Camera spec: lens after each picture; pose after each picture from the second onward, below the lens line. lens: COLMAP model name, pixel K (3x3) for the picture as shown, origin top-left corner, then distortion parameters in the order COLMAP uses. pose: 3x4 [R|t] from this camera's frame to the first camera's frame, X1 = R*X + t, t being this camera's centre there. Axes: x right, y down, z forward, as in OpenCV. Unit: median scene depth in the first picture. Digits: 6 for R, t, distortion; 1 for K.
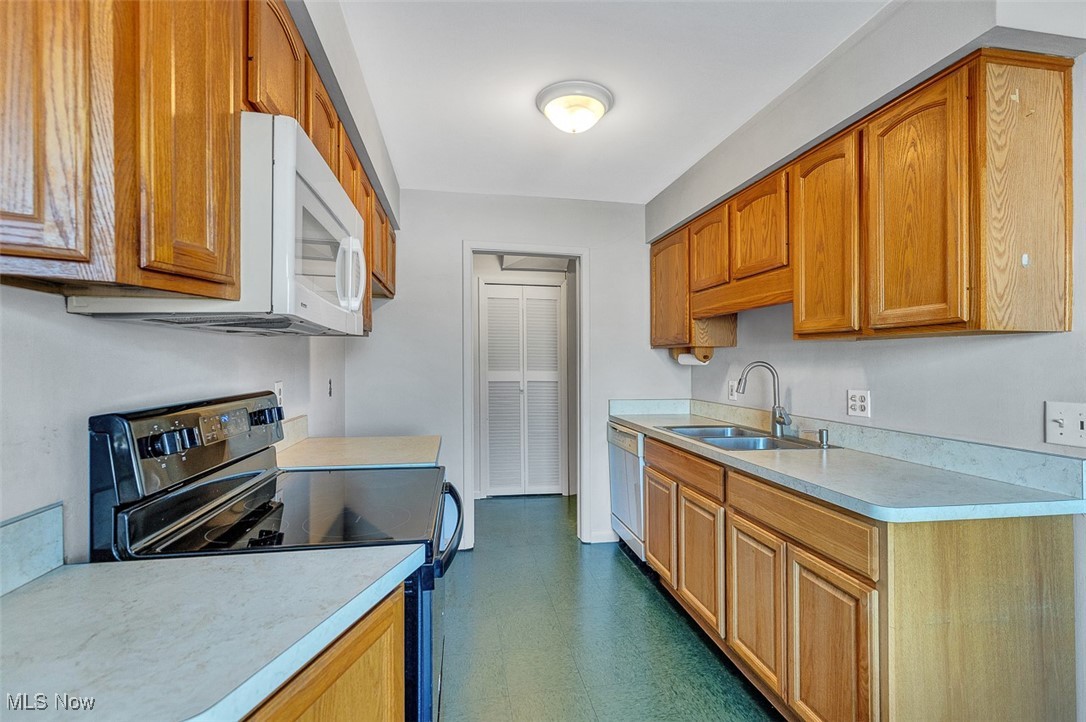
lens RADIAL K [[496.6, 0, 539.5], [0, 496.6, 361.5], [0, 0, 1]] dist [-0.000125, -0.000213]
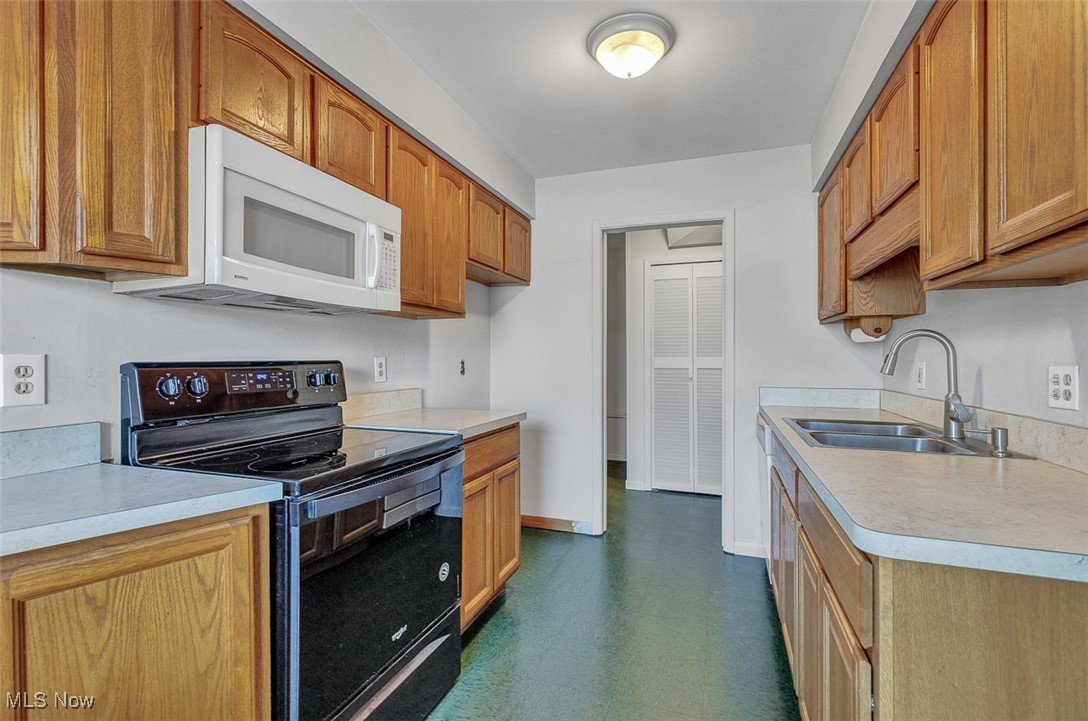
lens RADIAL K [[497.5, 0, 543.9], [0, 497.5, 361.1], [0, 0, 1]] dist [-0.000125, -0.000213]
pose [[0.869866, -0.003122, -0.493277, 0.390340], [0.005728, 0.999976, 0.003772, 0.046174], [0.493254, -0.006107, 0.869864, 0.155409]]
